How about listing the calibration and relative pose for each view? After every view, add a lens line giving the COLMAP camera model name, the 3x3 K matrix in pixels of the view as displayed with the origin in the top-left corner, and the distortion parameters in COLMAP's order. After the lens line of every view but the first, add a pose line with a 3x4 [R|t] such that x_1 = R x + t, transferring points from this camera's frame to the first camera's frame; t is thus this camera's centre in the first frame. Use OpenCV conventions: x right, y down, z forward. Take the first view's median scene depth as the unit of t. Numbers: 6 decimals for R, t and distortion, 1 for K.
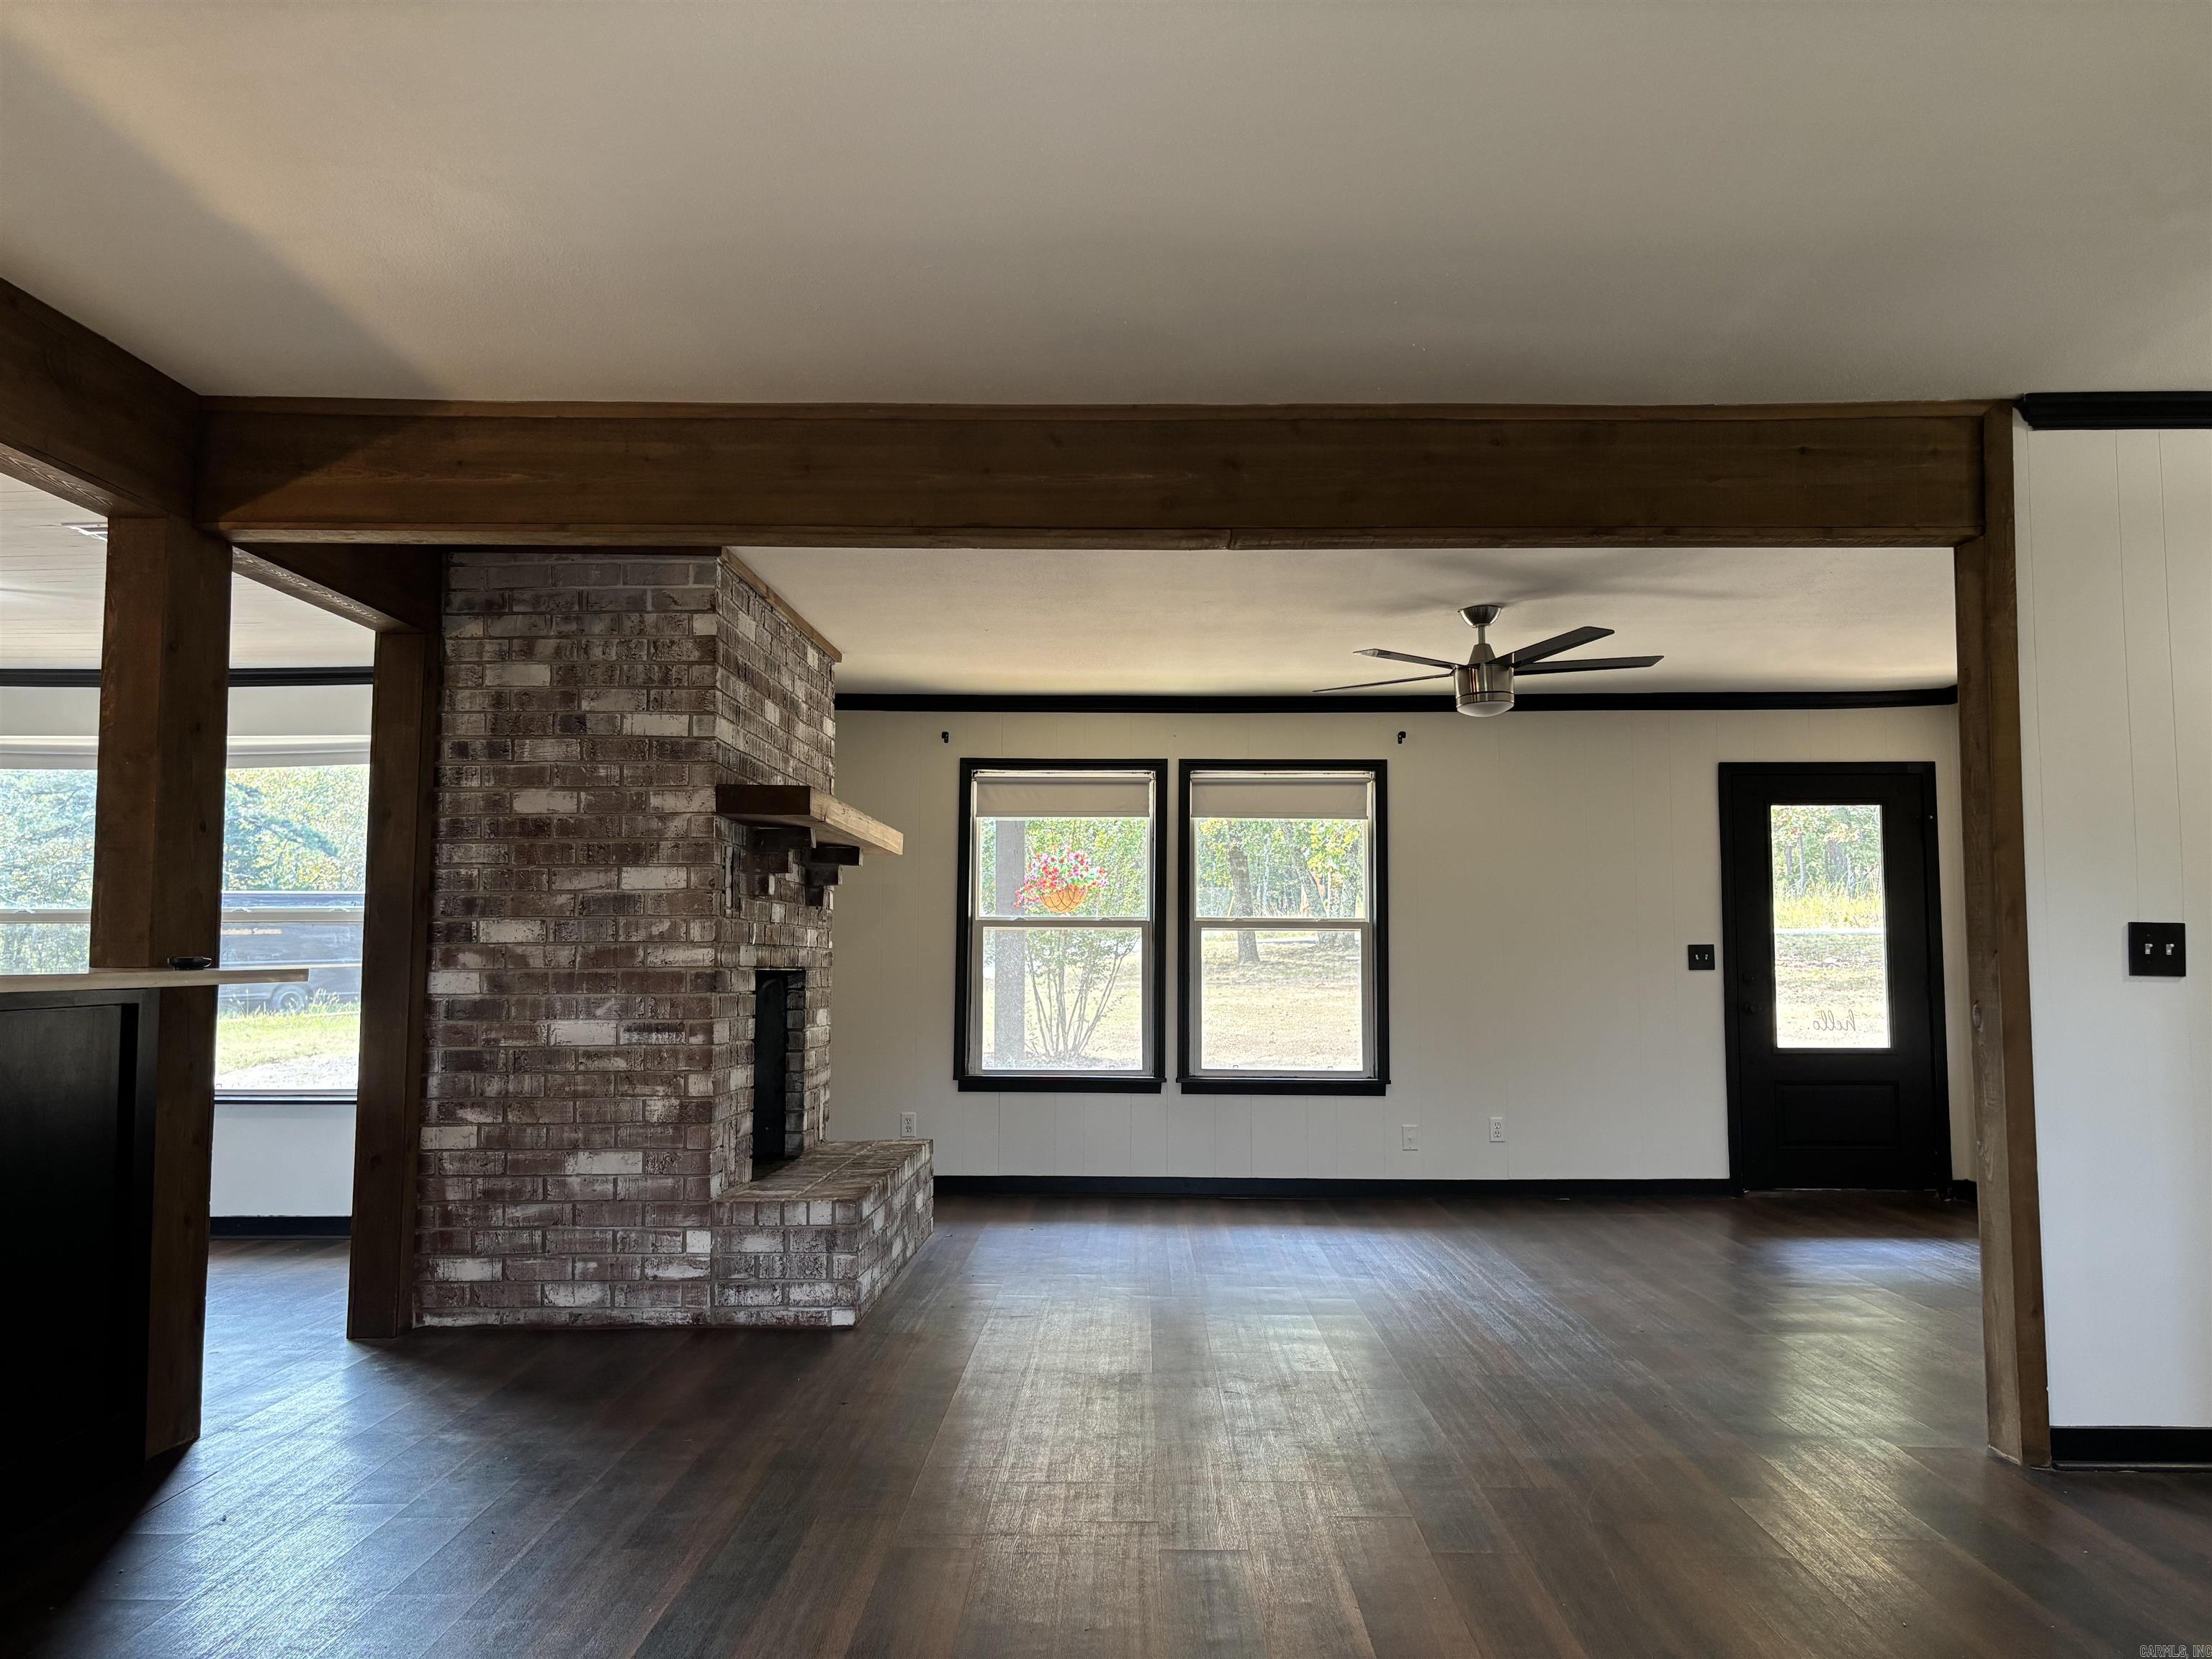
lens RADIAL K [[1666.5, 0, 1111.8], [0, 1666.5, 828.8], [0, 0, 1]] dist [0.054463, -0.057406]
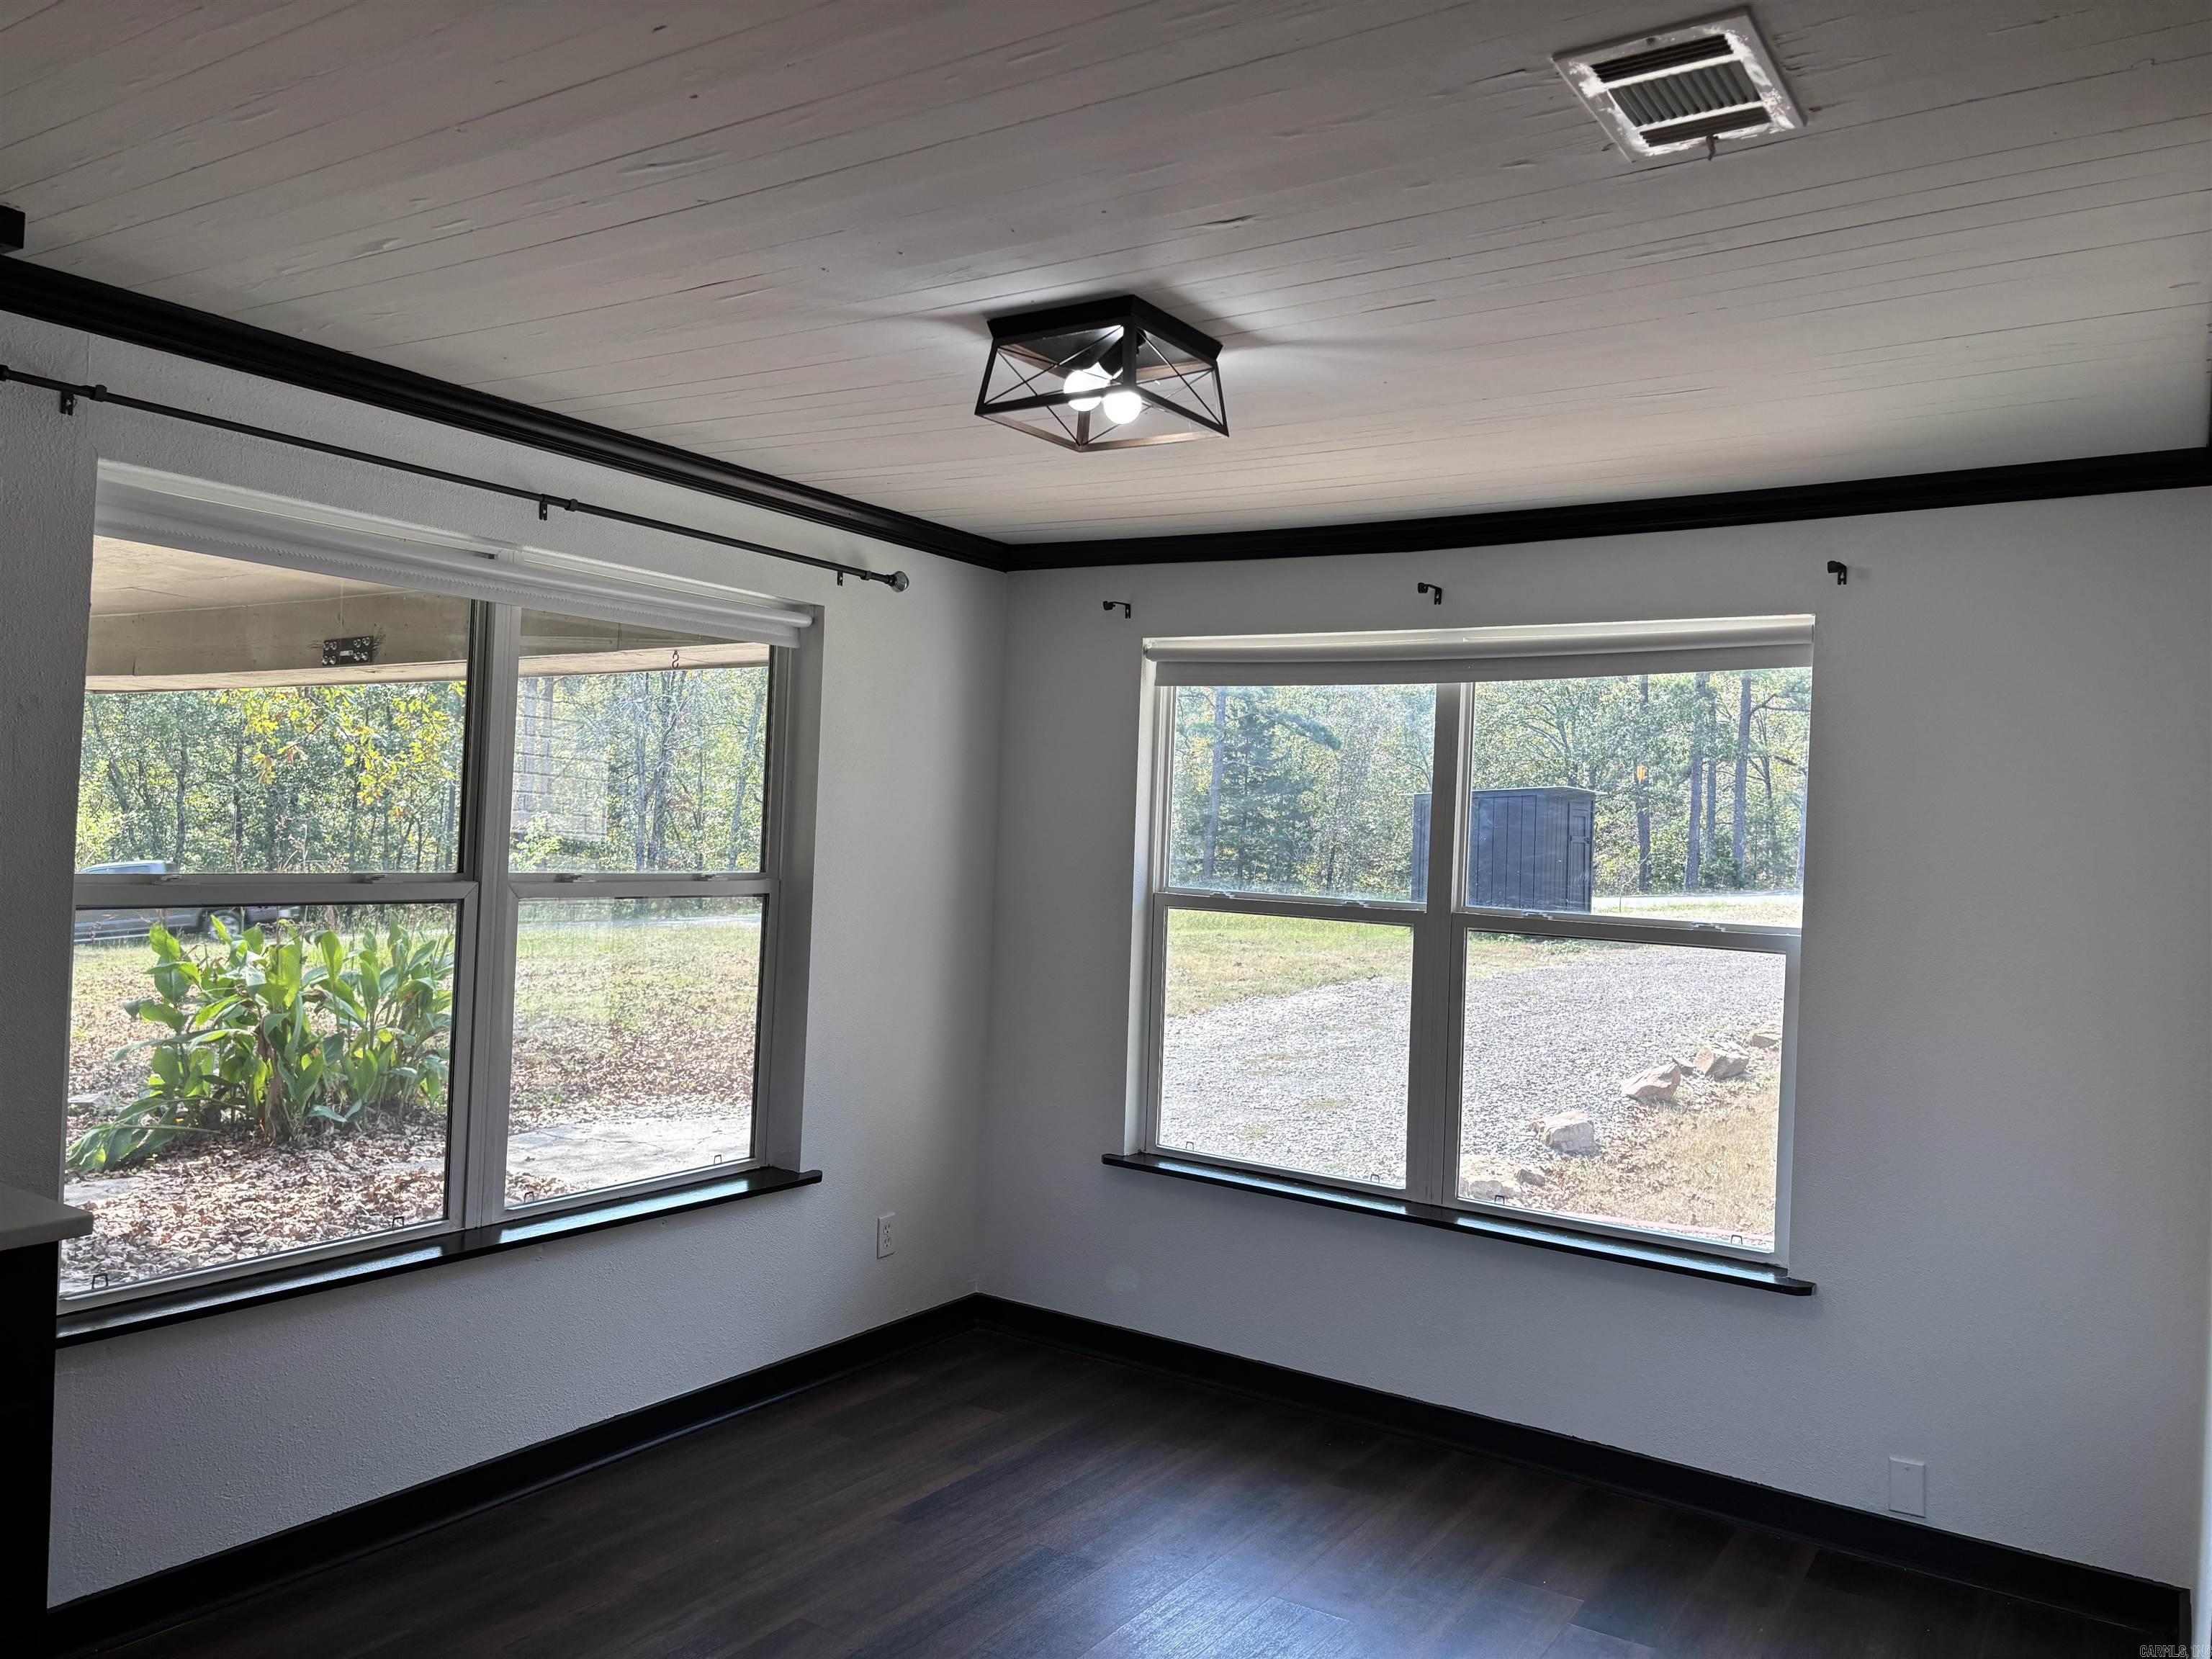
lens RADIAL K [[1666.5, 0, 1107.7], [0, 1666.5, 845.2], [0, 0, 1]] dist [0.054463, -0.057406]
pose [[0.851294, 0.039812, -0.523176, -0.455265], [-0.000039, 0.997122, 0.075814, -0.029962], [0.524689, -0.064520, 0.848846, 0.558046]]
